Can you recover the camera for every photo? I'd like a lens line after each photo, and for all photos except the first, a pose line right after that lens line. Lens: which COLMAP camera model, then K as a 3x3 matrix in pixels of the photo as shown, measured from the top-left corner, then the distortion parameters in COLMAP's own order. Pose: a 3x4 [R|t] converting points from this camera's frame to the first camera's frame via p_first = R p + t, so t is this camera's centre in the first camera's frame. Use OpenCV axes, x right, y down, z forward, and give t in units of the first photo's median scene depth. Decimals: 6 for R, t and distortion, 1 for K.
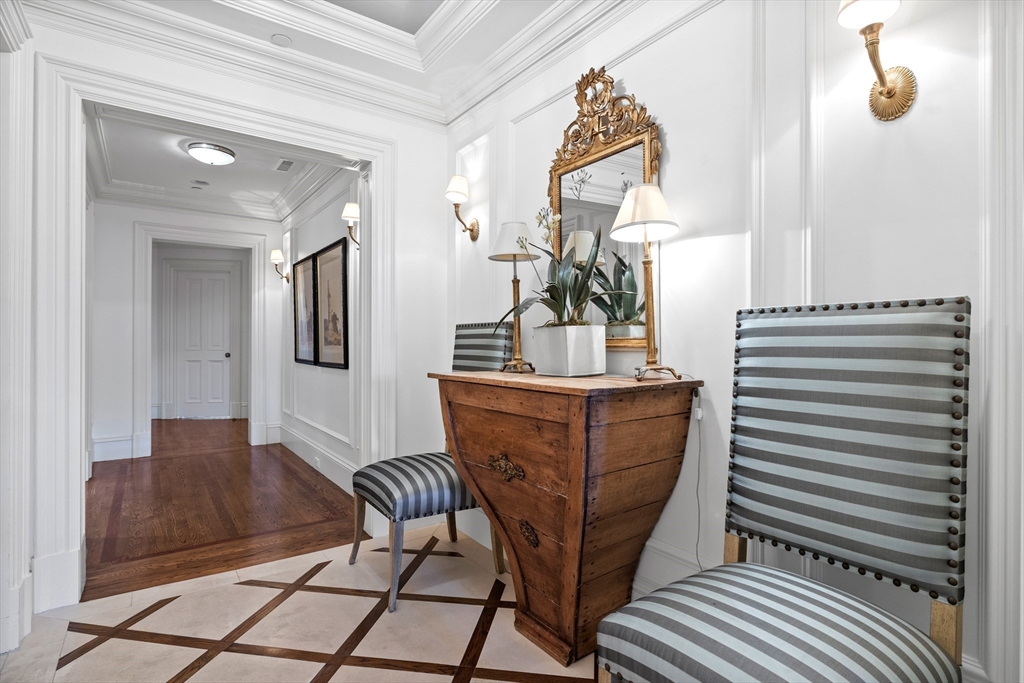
lens RADIAL K [[508.1, 0, 511.8], [0, 508.1, 337.3], [0, 0, 1]] dist [-0.000648, 0.000237]
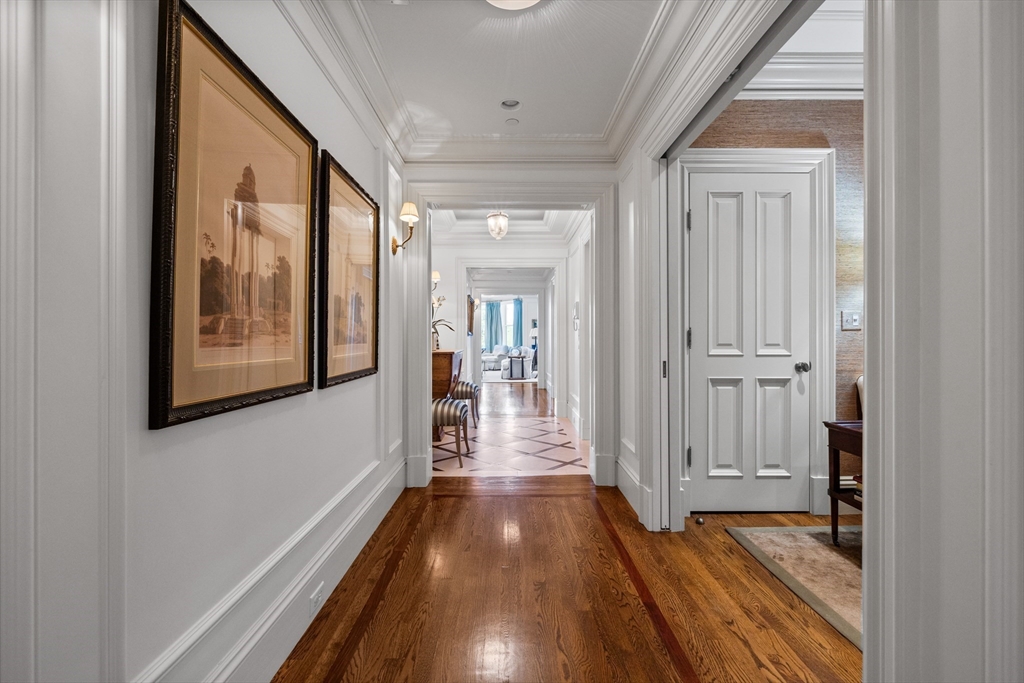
lens RADIAL K [[438.2, 0, 510.1], [0, 438.2, 344.4], [0, 0, 1]] dist [-0.004488, -0.000354]
pose [[-0.814846, -0.002362, 0.579673, -0.885707], [0.002910, 0.999962, 0.008164, 0.014355], [-0.579670, 0.008339, -0.814808, 1.424919]]
